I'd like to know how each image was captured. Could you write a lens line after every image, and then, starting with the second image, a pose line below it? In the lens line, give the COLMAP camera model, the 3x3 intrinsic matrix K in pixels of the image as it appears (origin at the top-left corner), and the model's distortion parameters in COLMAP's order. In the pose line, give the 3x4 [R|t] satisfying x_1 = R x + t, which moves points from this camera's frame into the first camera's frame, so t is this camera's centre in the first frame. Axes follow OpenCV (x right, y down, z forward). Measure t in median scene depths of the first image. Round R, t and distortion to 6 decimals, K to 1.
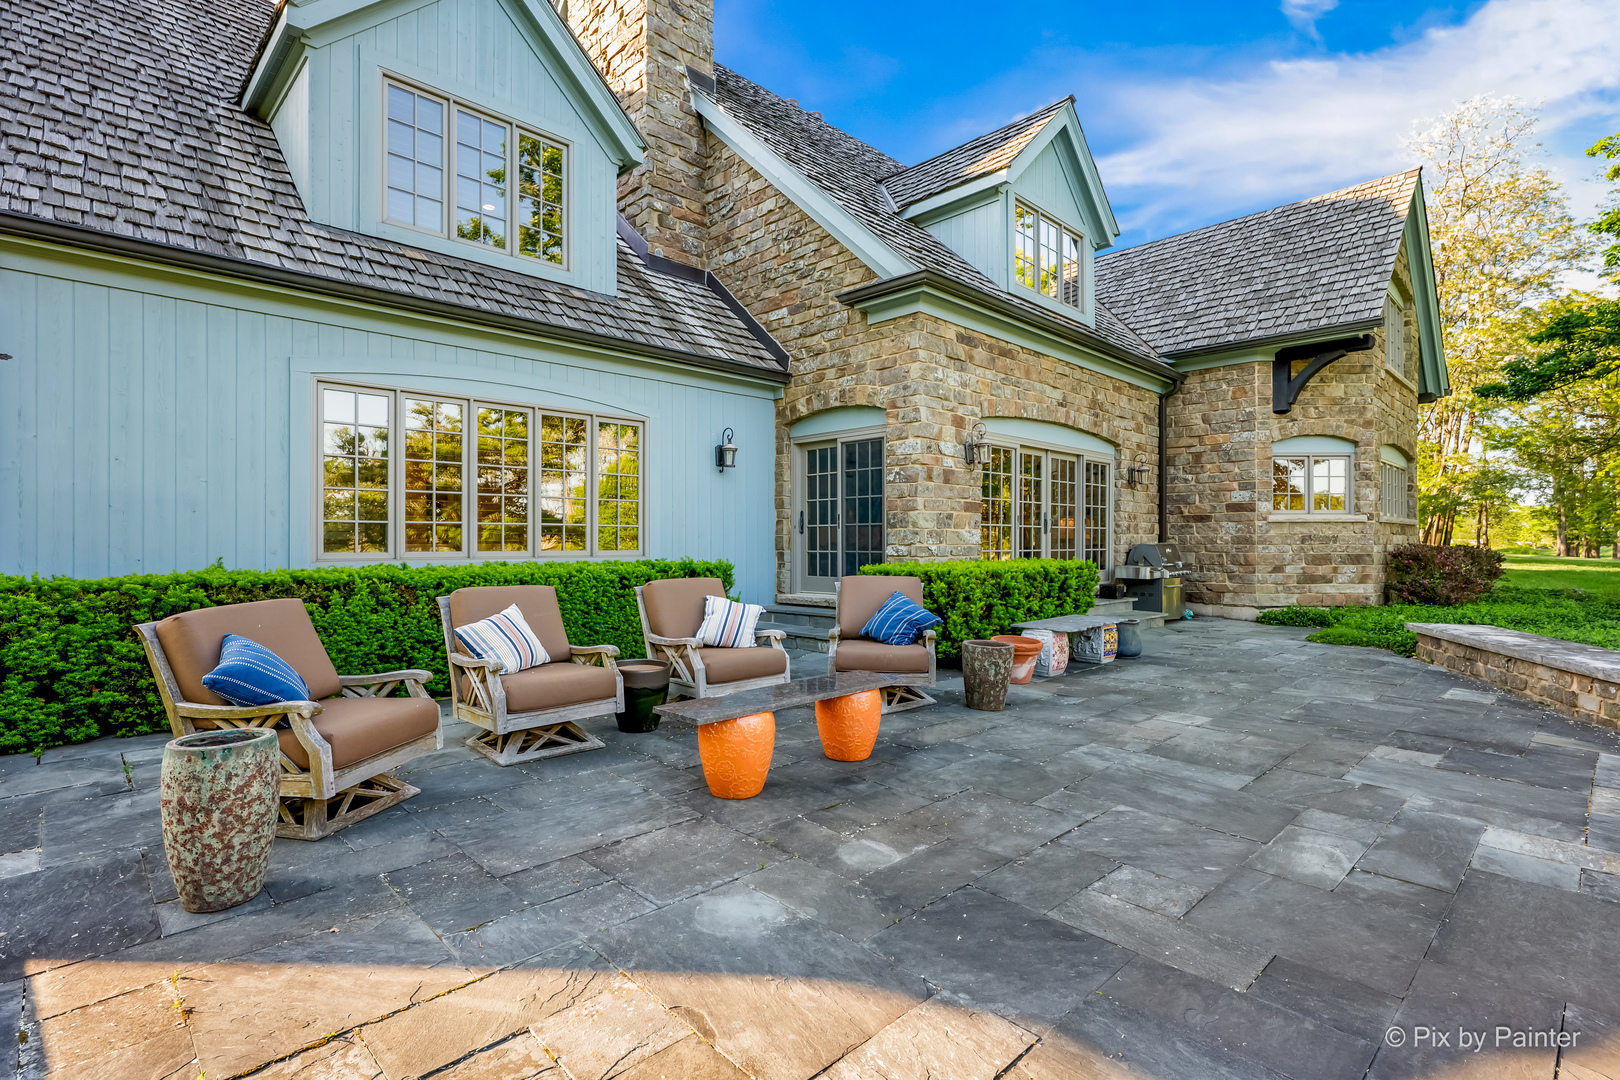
lens RADIAL K [[785.7, 0, 820.6], [0, 785.7, 538.6], [0, 0, 1]] dist [-0.001095, -0.000129]
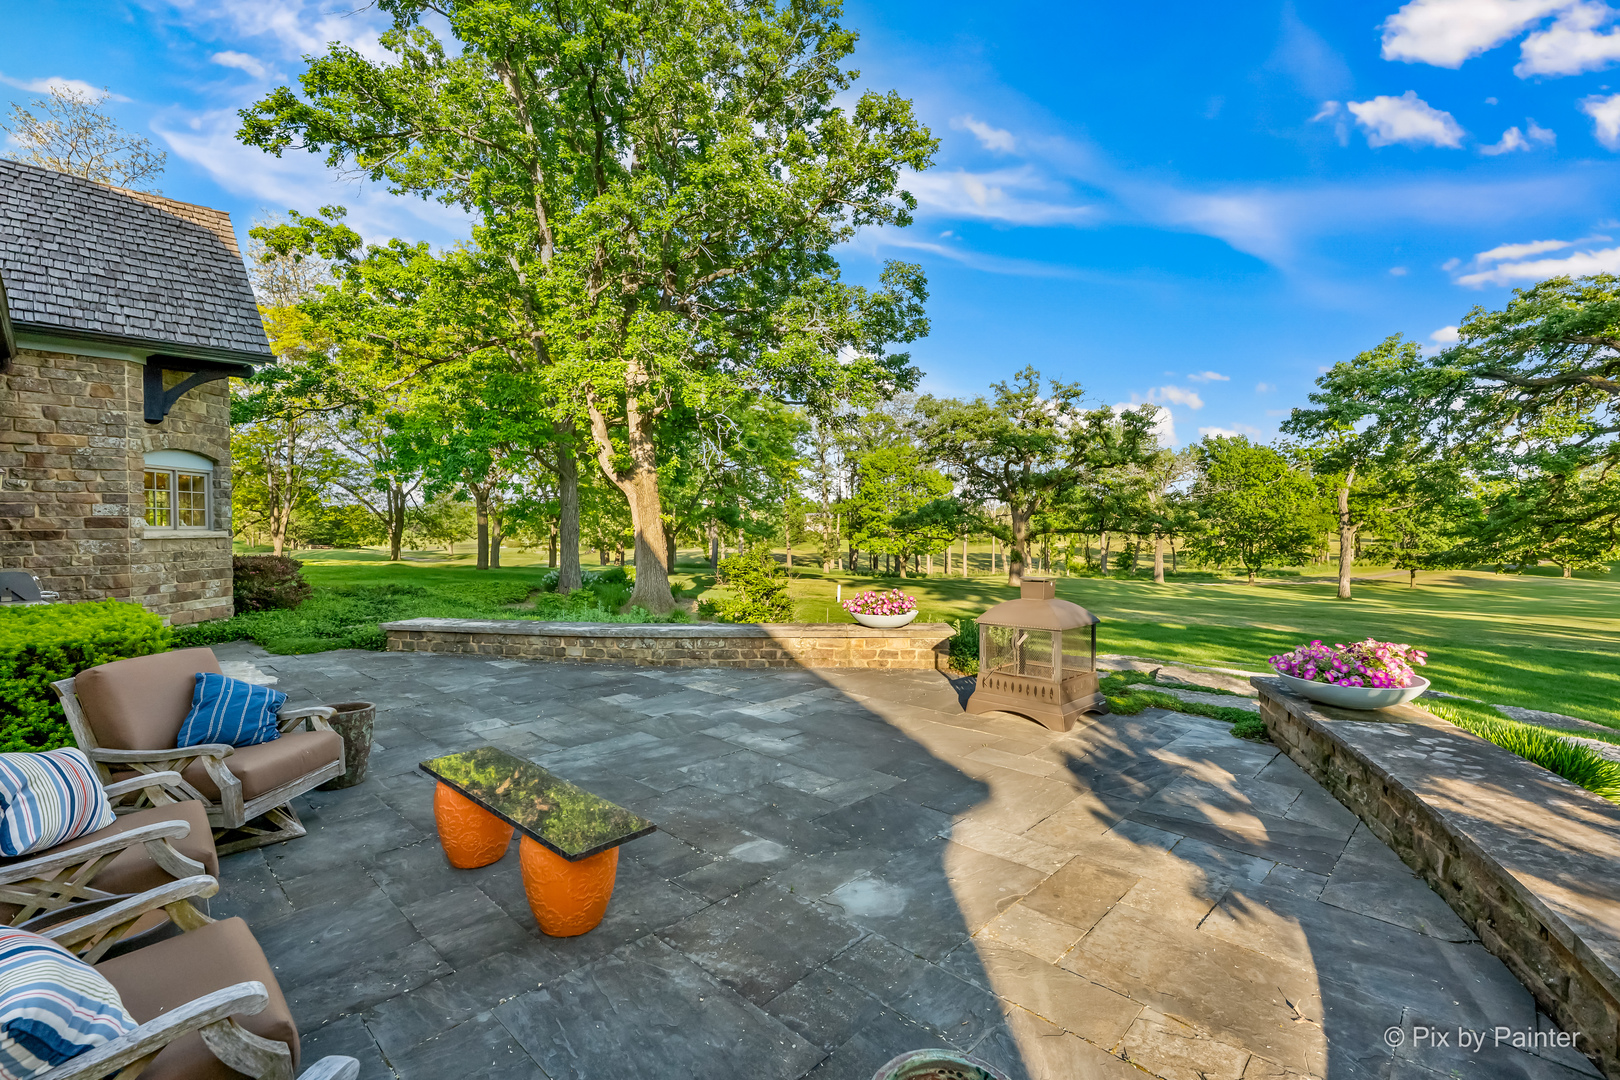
lens RADIAL K [[698.1, 0, 807.2], [0, 698.1, 537.5], [0, 0, 1]] dist [0.000140, -0.000114]
pose [[-0.027230, -0.013634, 0.999536, -0.332520], [0.008162, 0.999871, 0.013861, -0.034955], [-0.999596, 0.008535, -0.027115, 0.304298]]
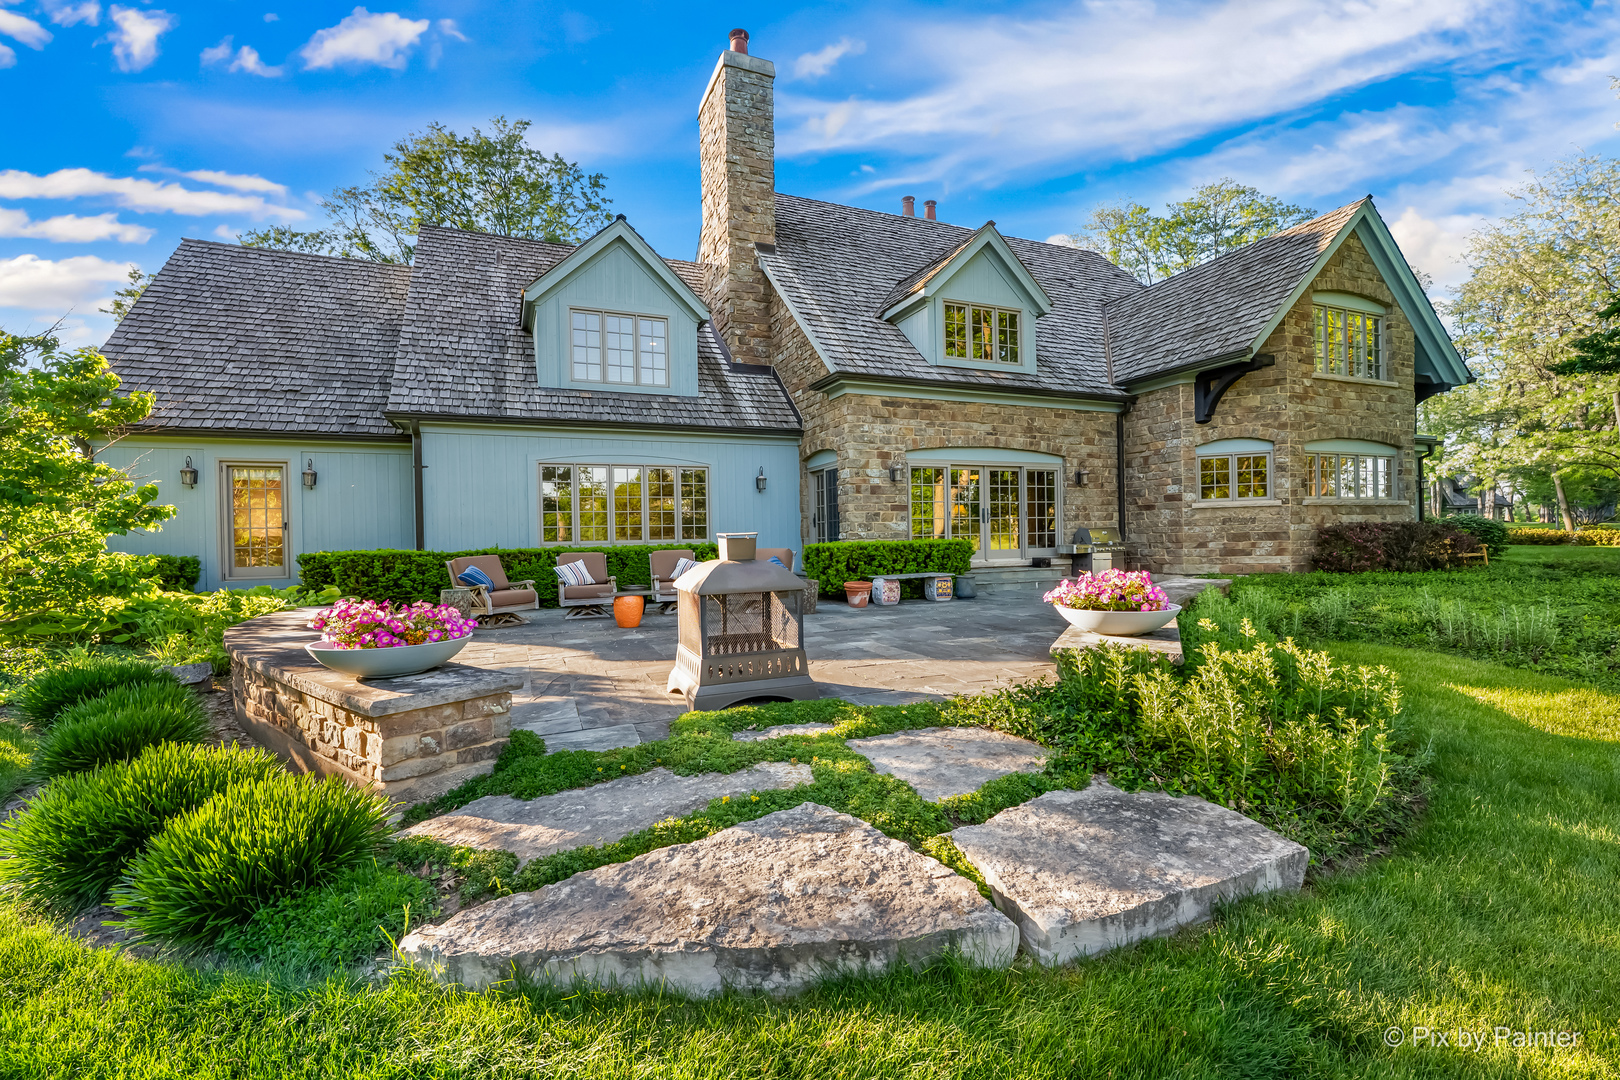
lens RADIAL K [[734.2, 0, 835.1], [0, 734.2, 545.2], [0, 0, 1]] dist [-0.000351, 0.000007]
pose [[0.935124, -0.017606, -0.353882, 0.556064], [0.022695, 0.999690, 0.010238, 0.016494], [0.353592, -0.017605, 0.935234, -0.410385]]
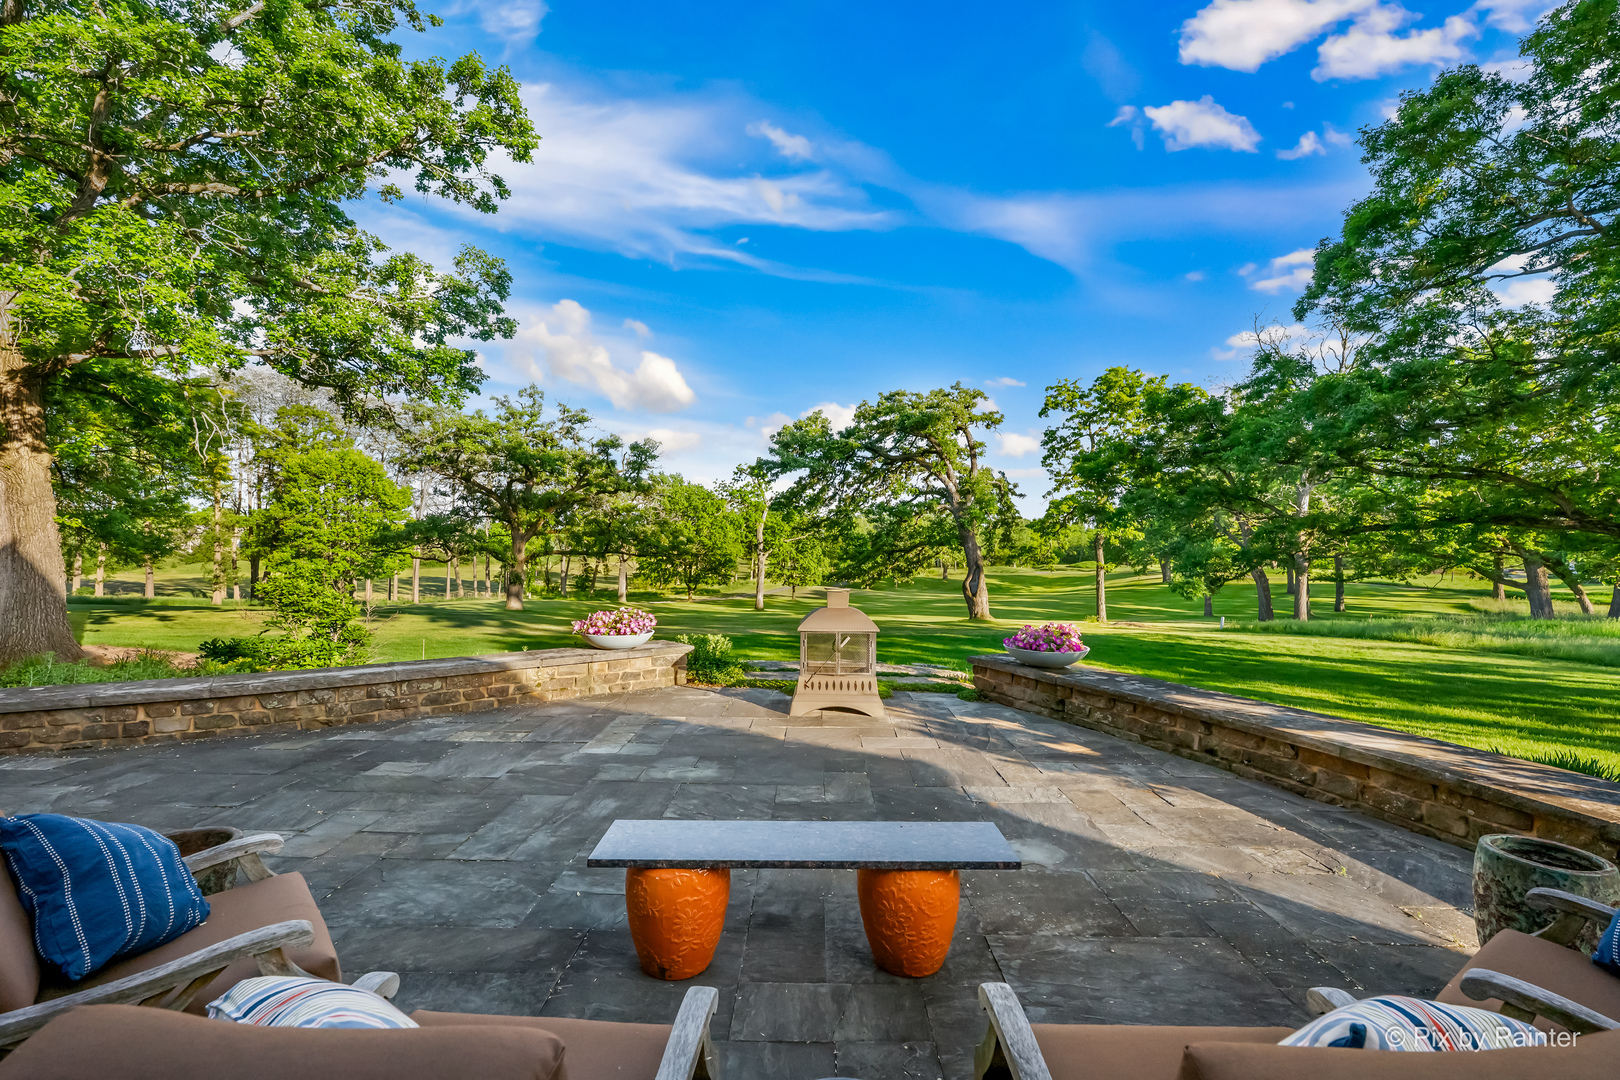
lens RADIAL K [[698.1, 0, 807.2], [0, 698.1, 537.5], [0, 0, 1]] dist [0.000140, -0.000114]
pose [[-0.700972, 0.007034, 0.713154, -0.204702], [-0.010353, 0.999746, -0.020038, -0.025984], [-0.713114, -0.021430, -0.700721, 0.610432]]
